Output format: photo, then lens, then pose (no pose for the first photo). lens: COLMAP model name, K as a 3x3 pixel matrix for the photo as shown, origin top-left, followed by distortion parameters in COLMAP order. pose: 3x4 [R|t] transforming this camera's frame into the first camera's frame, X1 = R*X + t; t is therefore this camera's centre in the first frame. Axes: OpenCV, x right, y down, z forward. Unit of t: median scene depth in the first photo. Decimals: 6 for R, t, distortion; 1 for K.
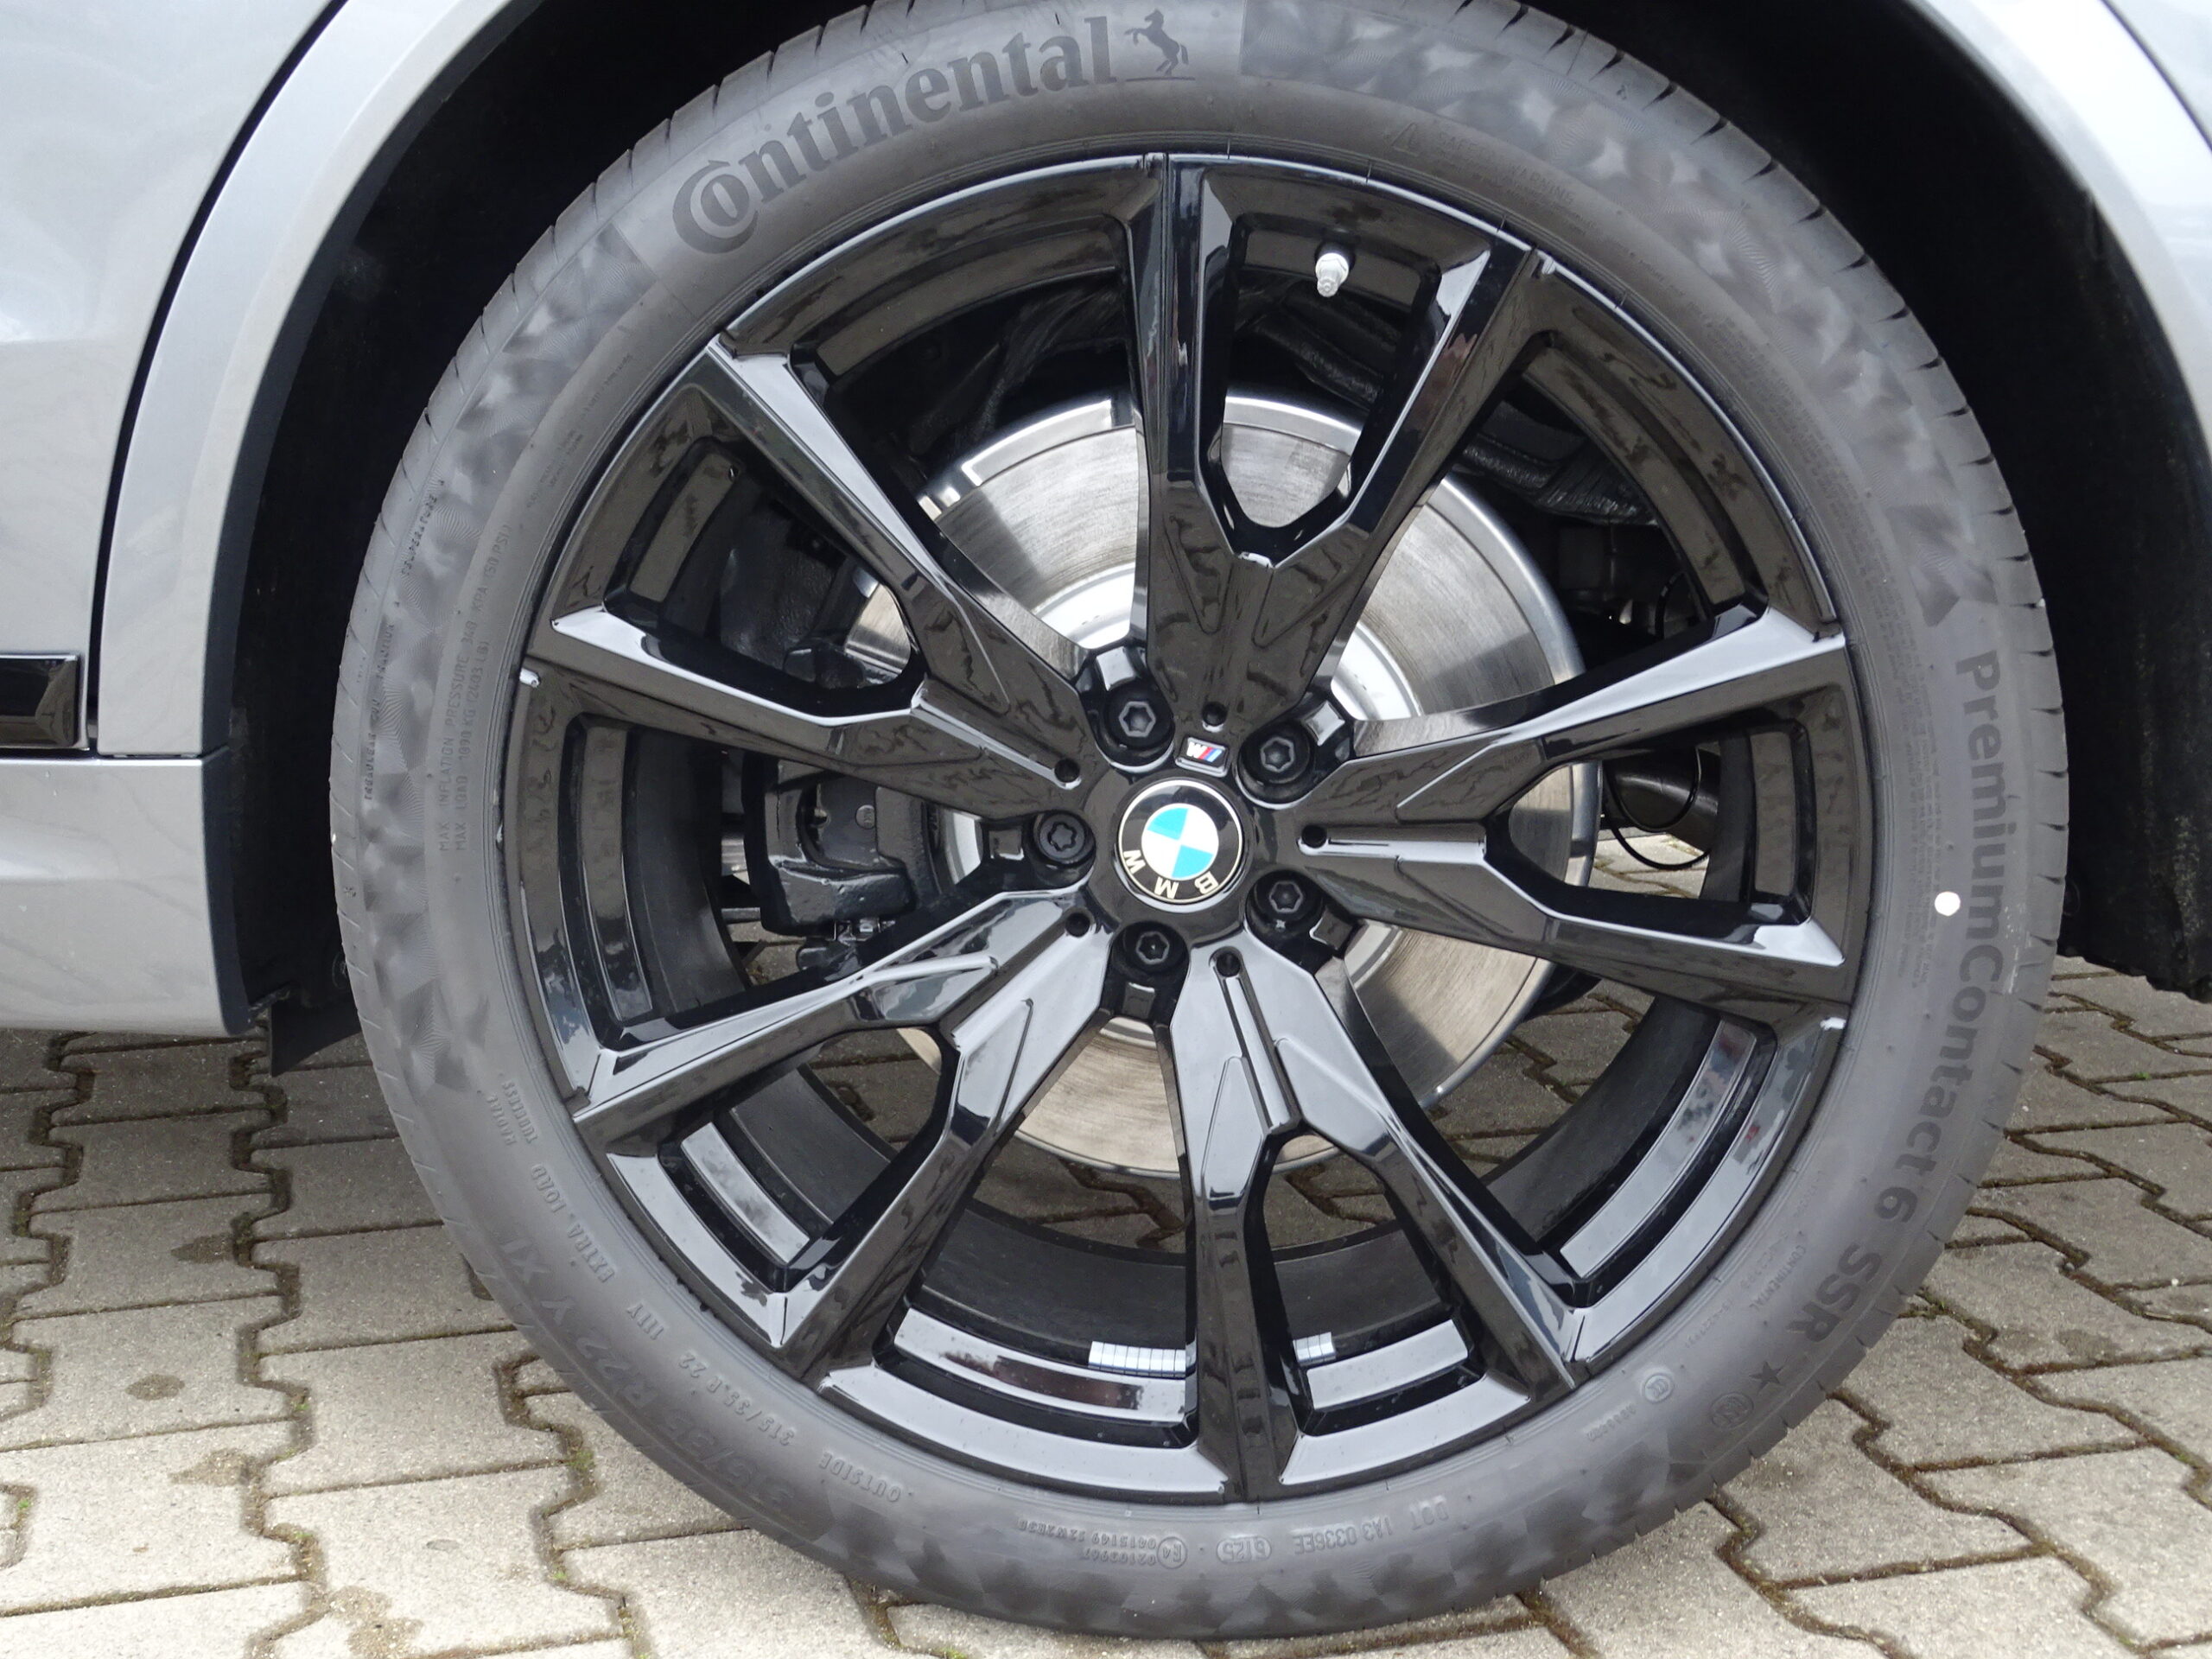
lens RADIAL K [[2863.8, 0, 1106.6], [0, 2863.8, 832.1], [0, 0, 1]] dist [-0.030889, 0.000000]
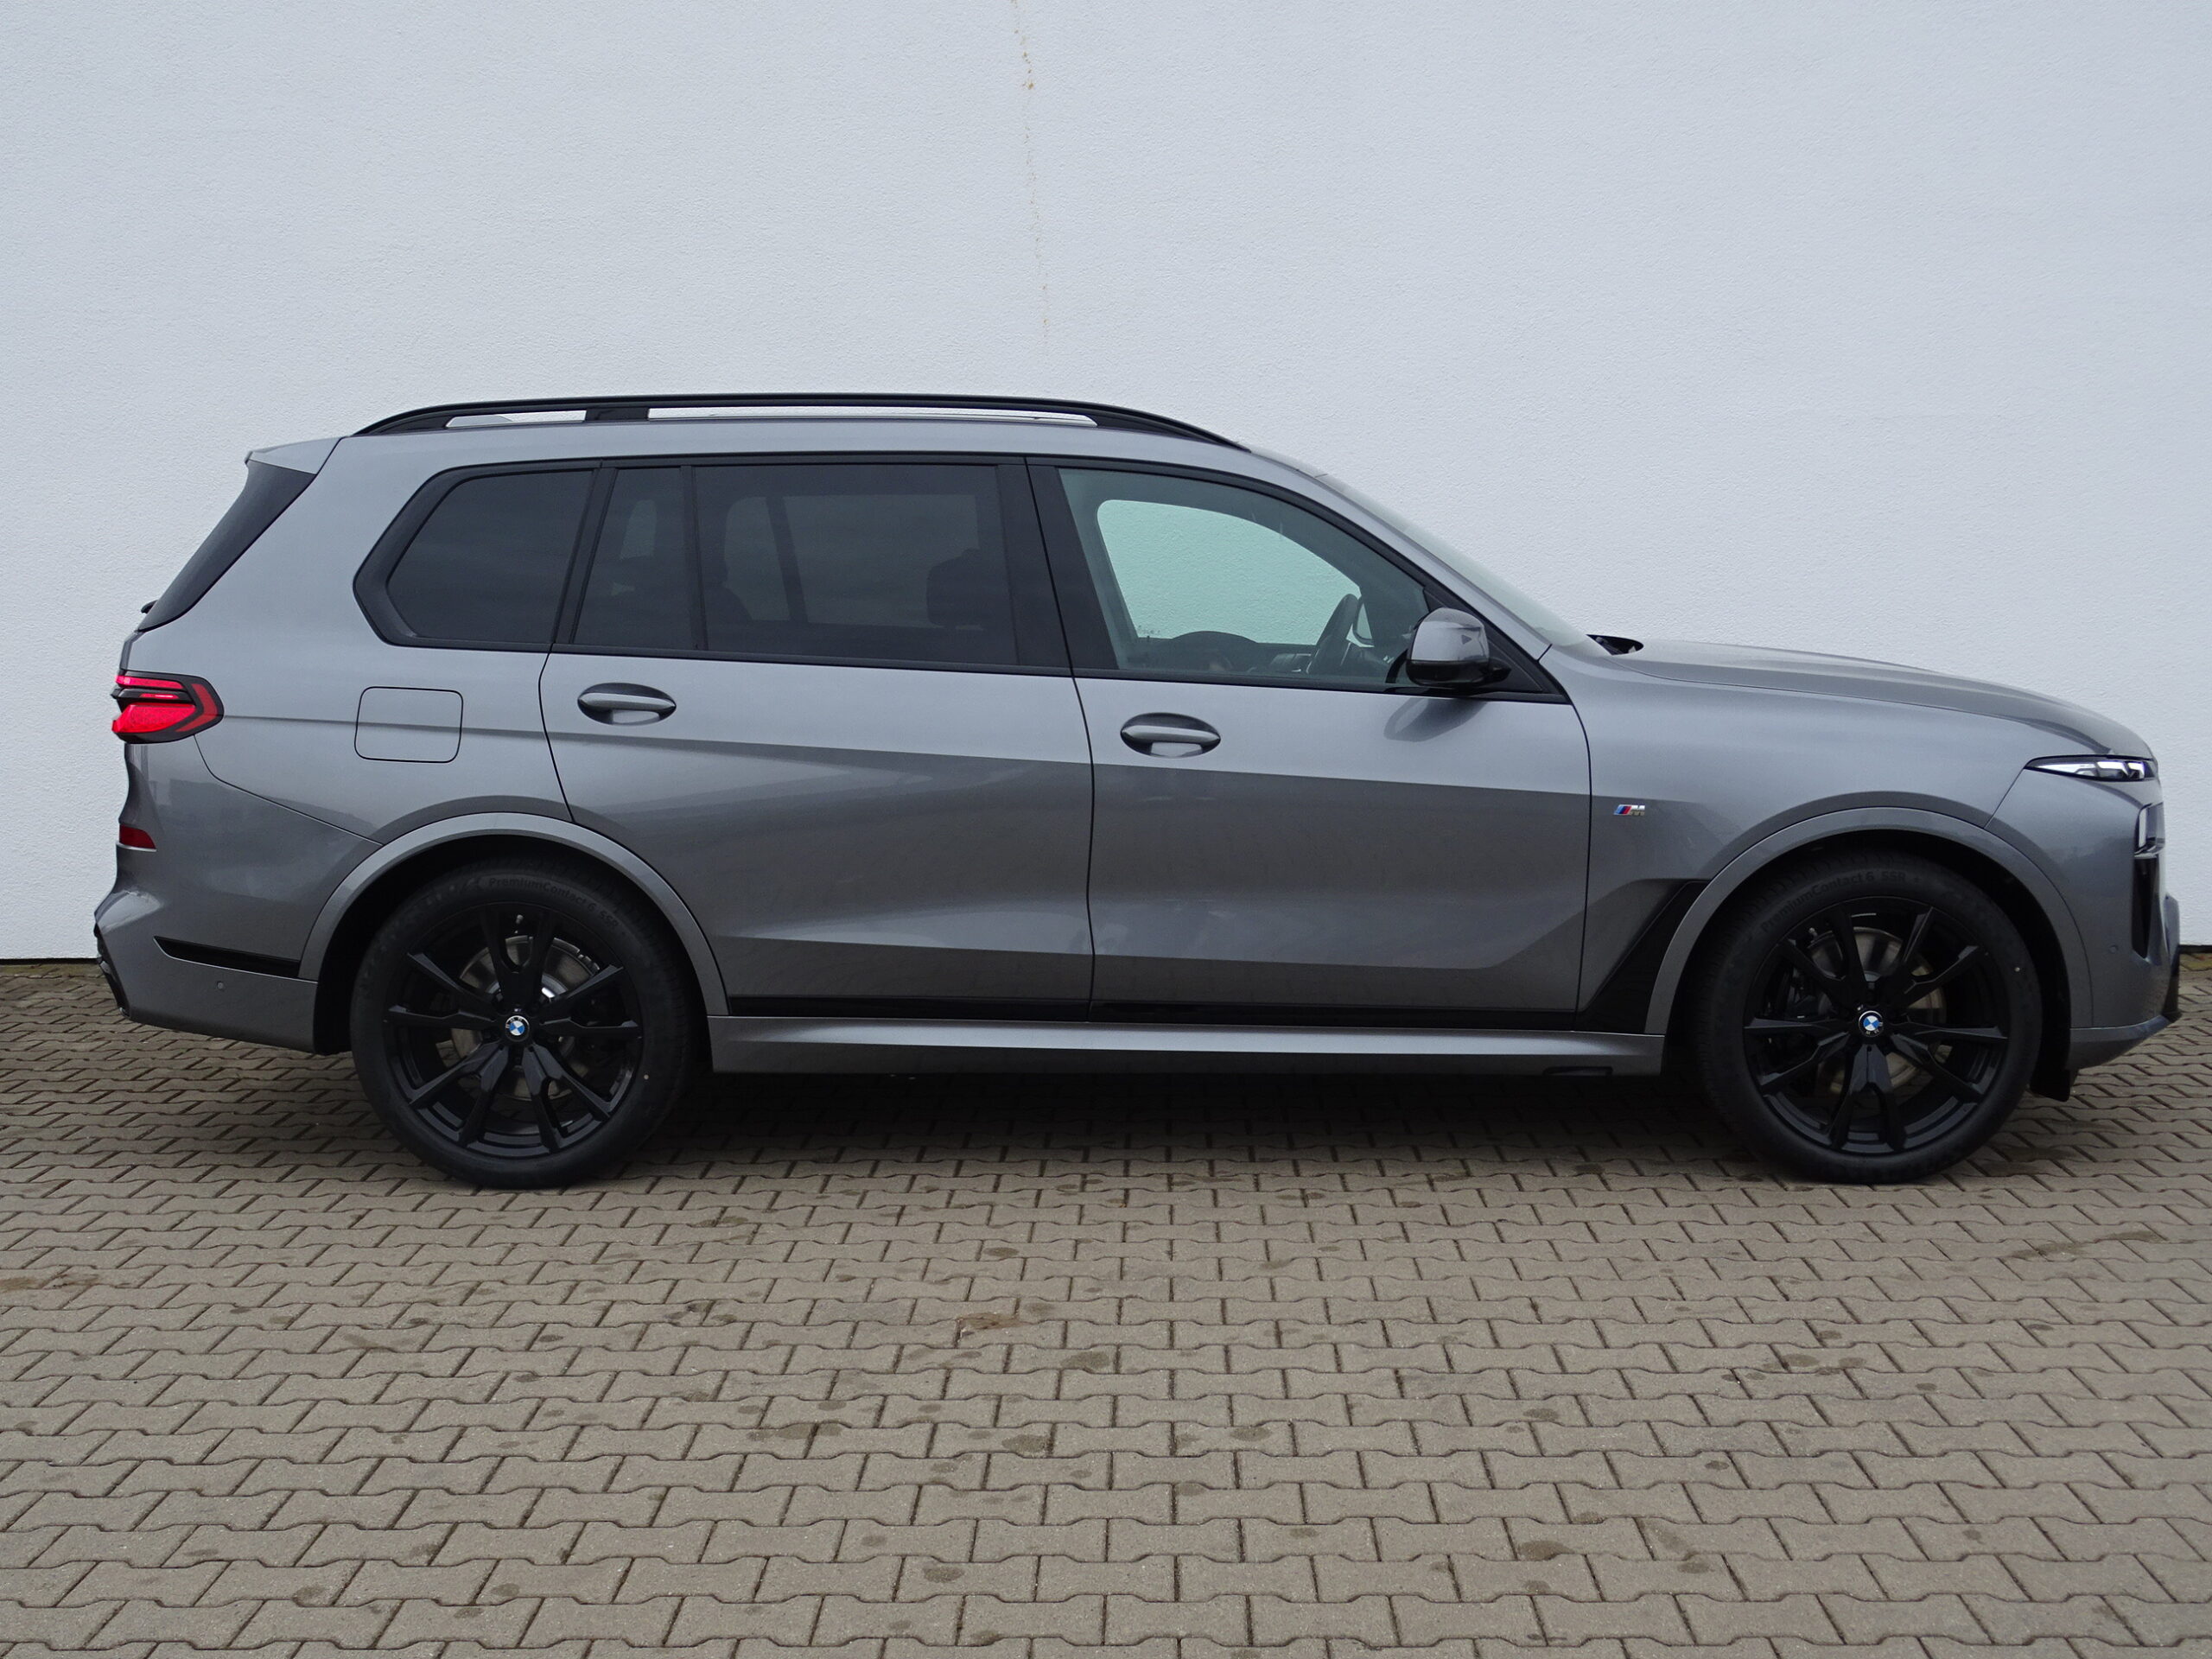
lens RADIAL K [[2593.9, 0, 1104.5], [0, 2593.9, 826.5], [0, 0, 1]] dist [0.001859, 0.000000]
pose [[0.981789, -0.187875, 0.028166, 0.995235], [0.189796, 0.976455, -0.102530, 0.327059], [-0.008240, 0.106009, 0.994331, -3.671790]]
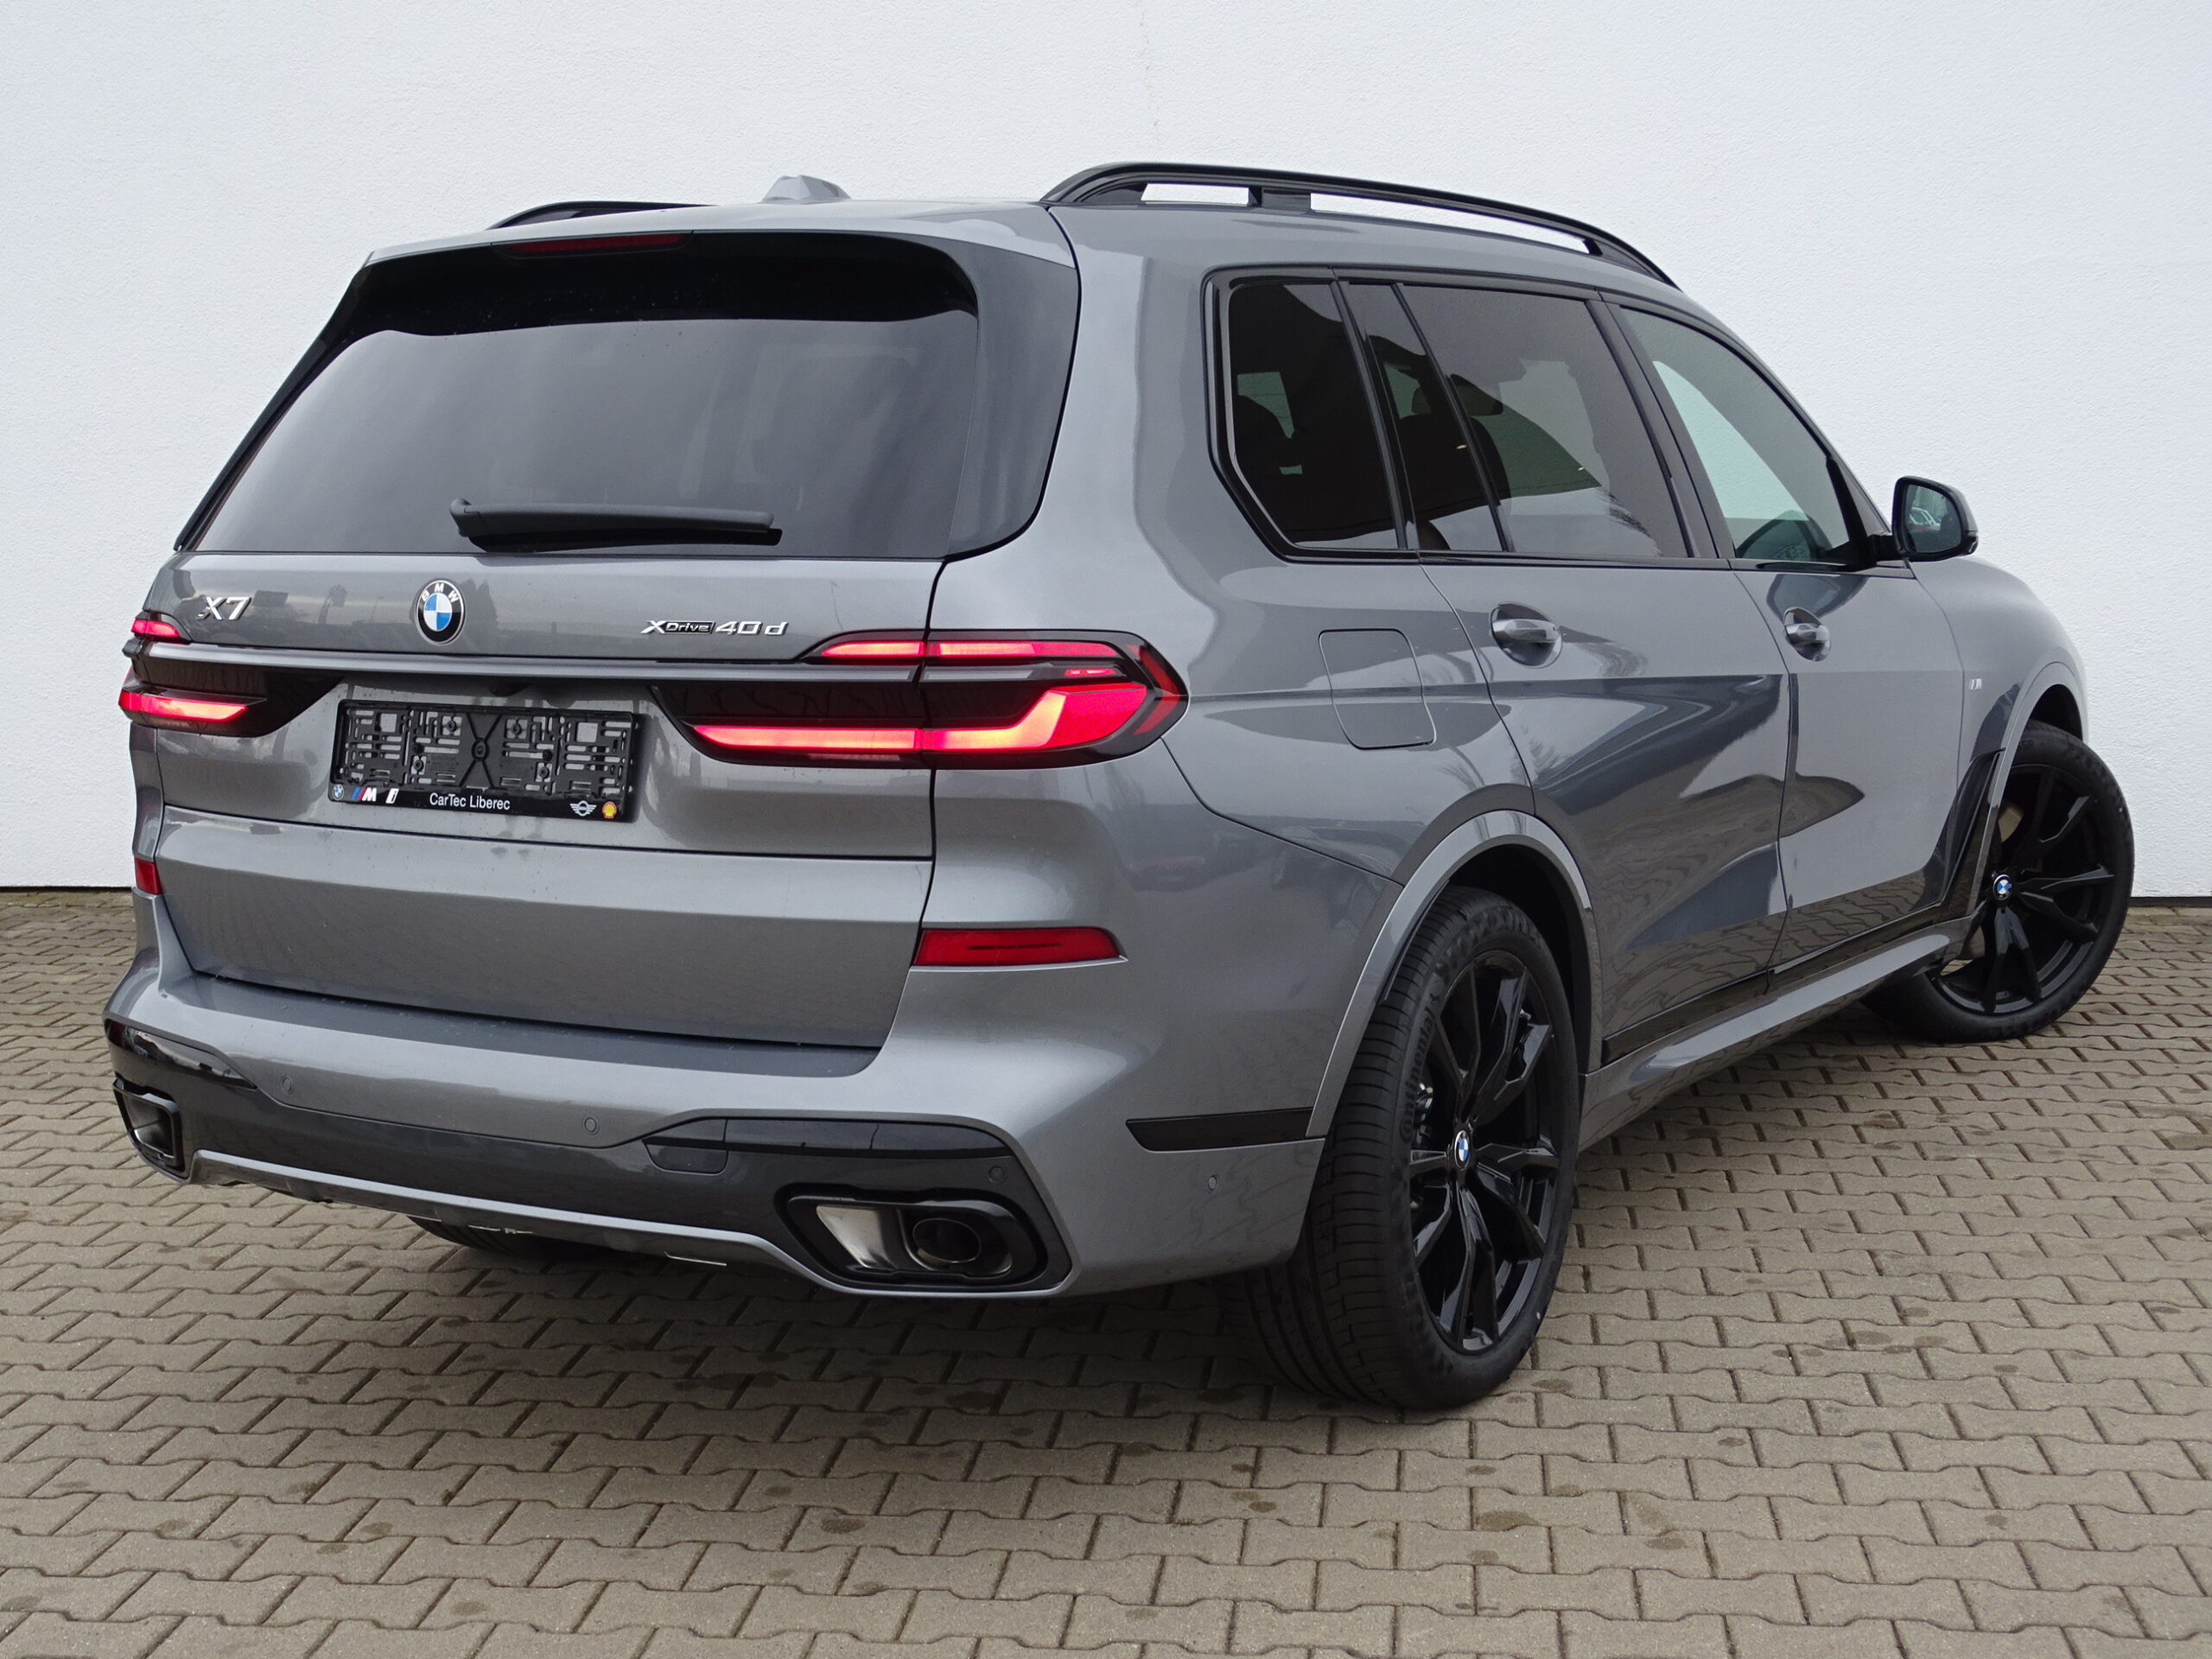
lens RADIAL K [[2881.0, 0, 1107.3], [0, 2881.0, 828.4], [0, 0, 1]] dist [0.018663, 0.000000]
pose [[0.983040, -0.180654, -0.031578, 1.317731], [0.177344, 0.980275, -0.087231, 0.410683], [0.046714, 0.080151, 0.995688, -3.888642]]
